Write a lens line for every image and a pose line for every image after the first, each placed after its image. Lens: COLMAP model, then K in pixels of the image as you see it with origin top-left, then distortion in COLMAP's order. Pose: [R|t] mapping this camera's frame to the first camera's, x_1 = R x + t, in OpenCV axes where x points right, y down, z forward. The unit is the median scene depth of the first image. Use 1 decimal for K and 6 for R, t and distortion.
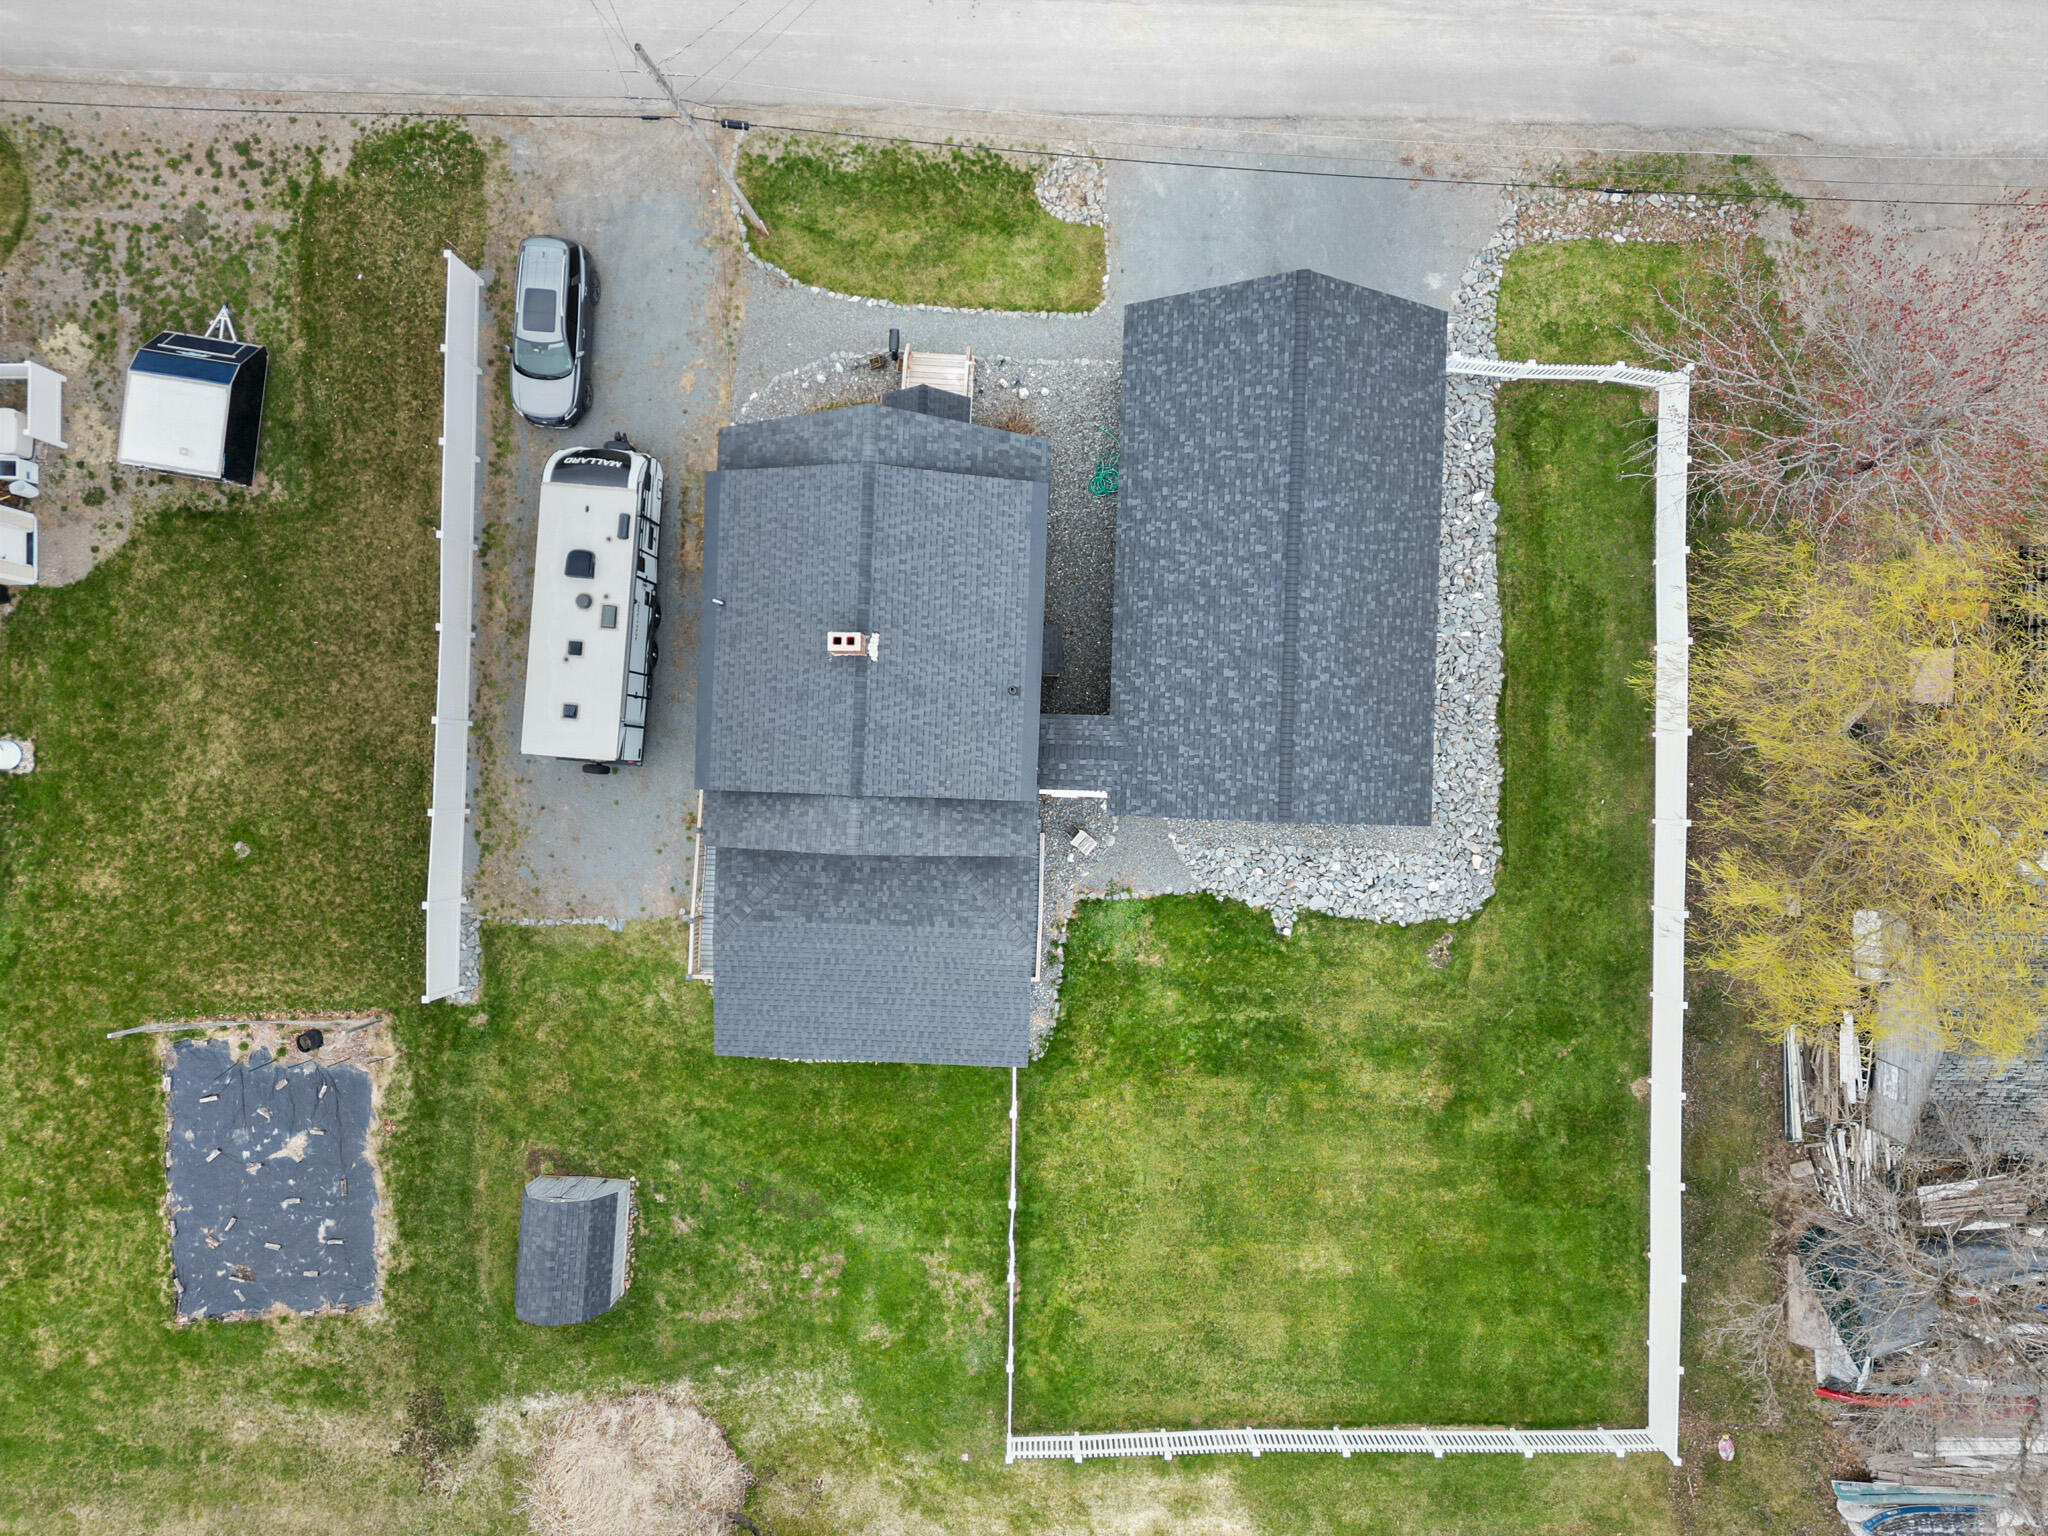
lens RADIAL K [[1426.5, 0, 1040.6], [0, 1426.5, 765.5], [0, 0, 1]] dist [0.064181, -0.051978]
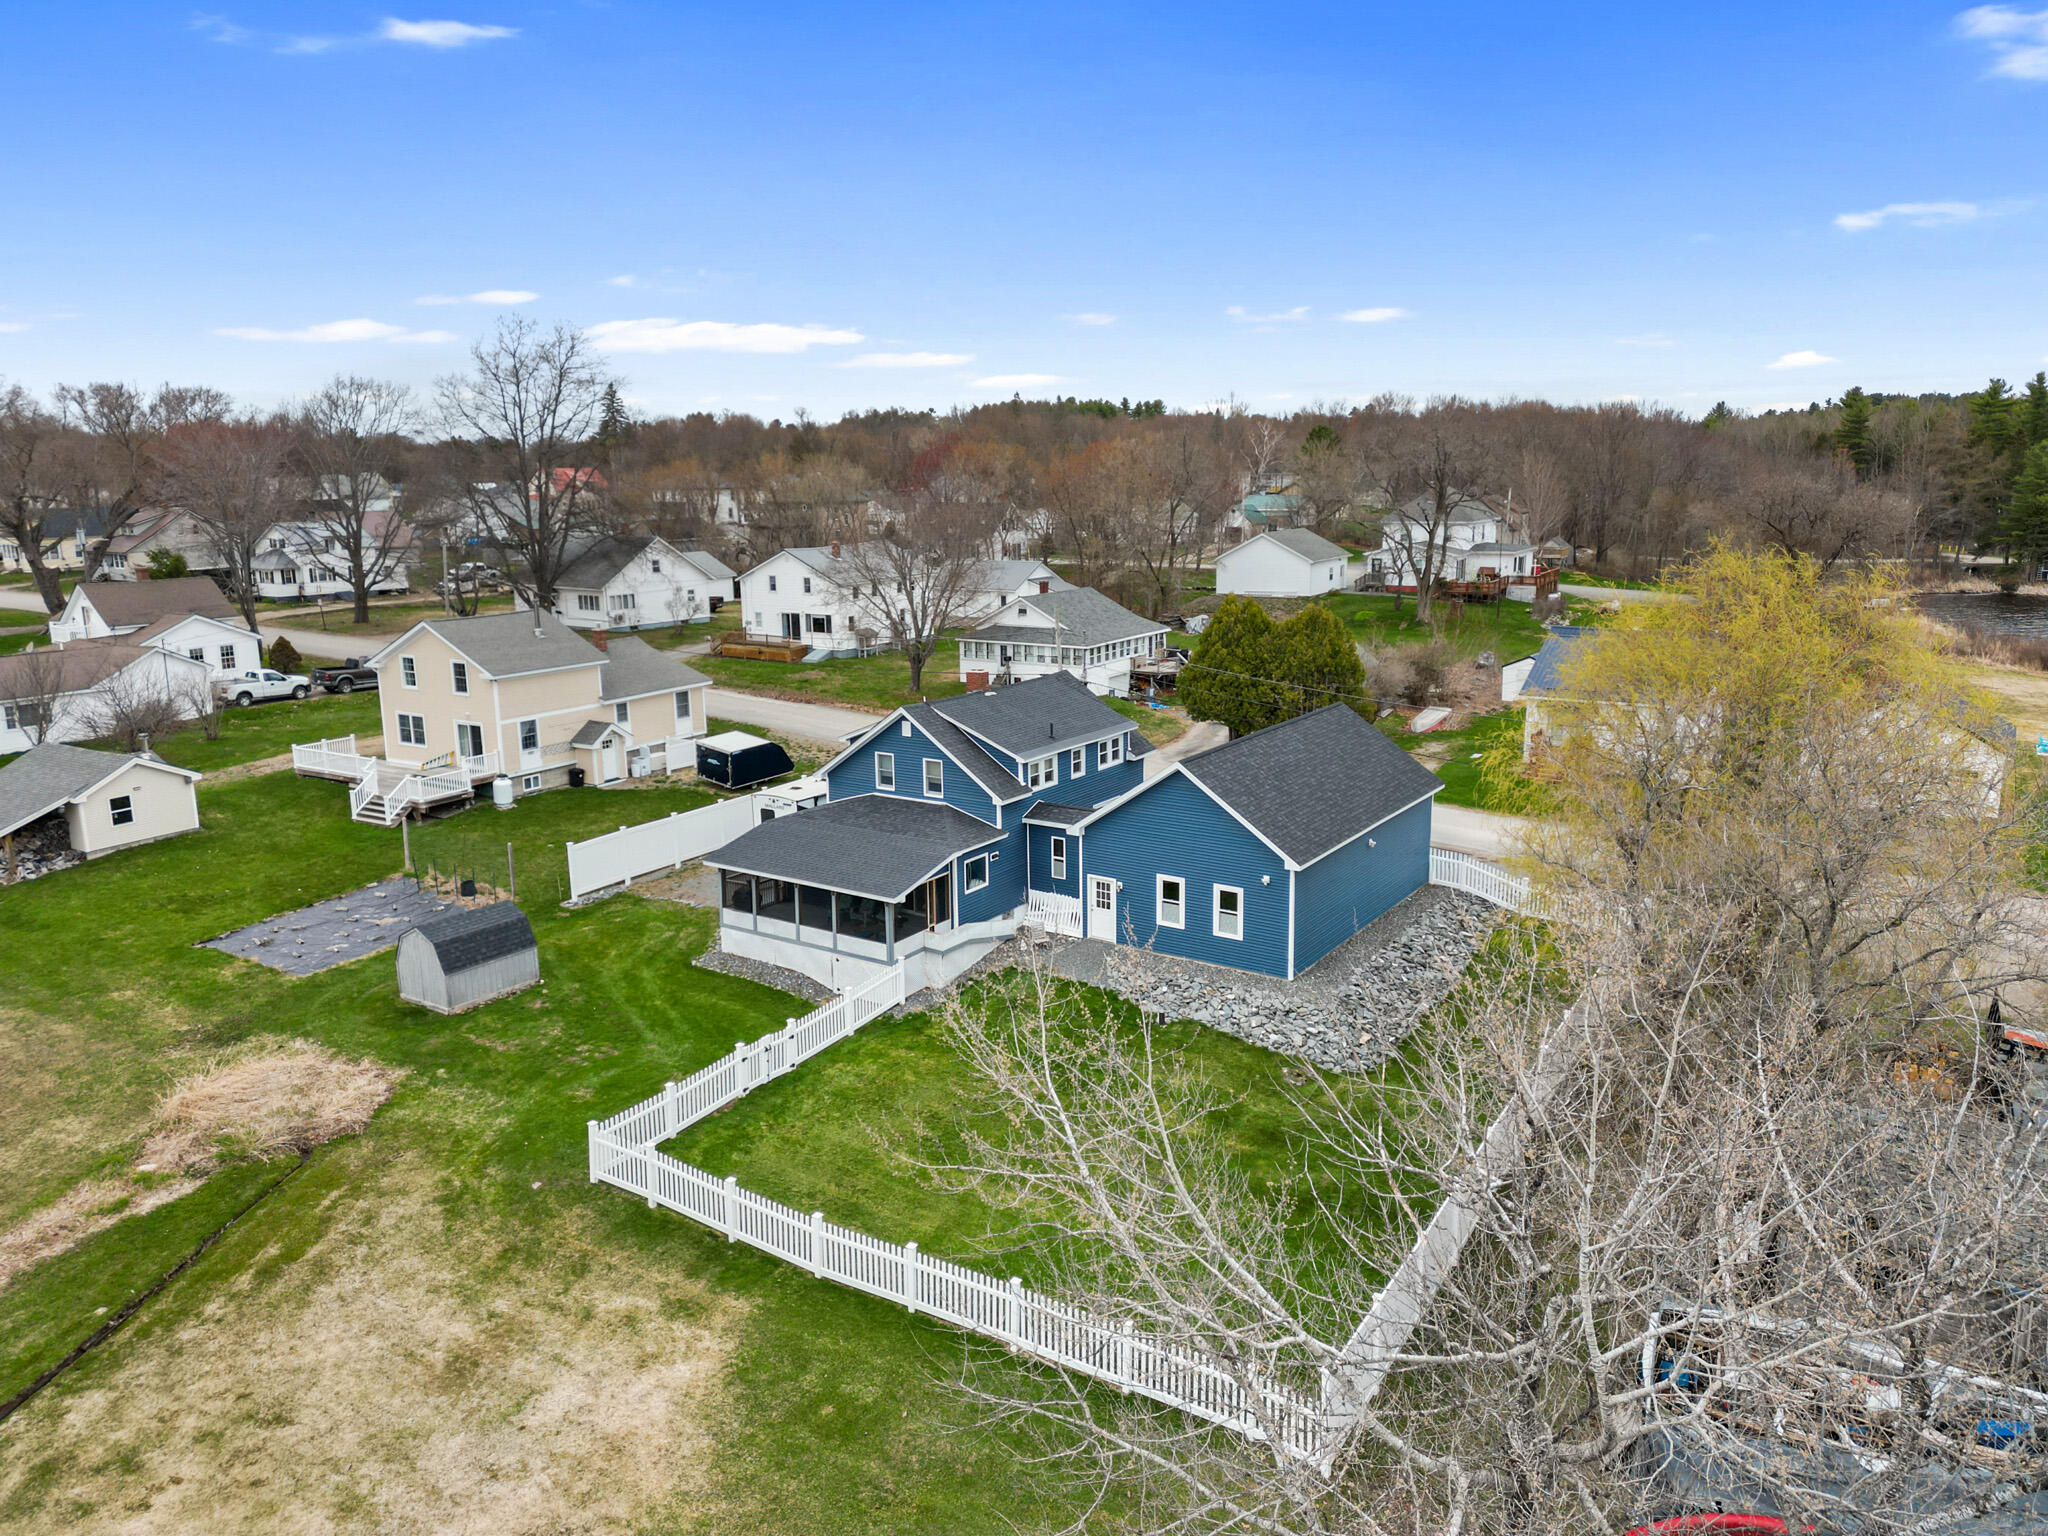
lens RADIAL K [[1426.5, 0, 1033.8], [0, 1426.5, 755.3], [0, 0, 1]] dist [0.064181, -0.051978]
pose [[0.849543, 0.115297, -0.514765, 0.598889], [-0.527446, 0.201954, -0.825237, 0.972264], [0.008812, 0.972585, 0.232382, 0.567398]]
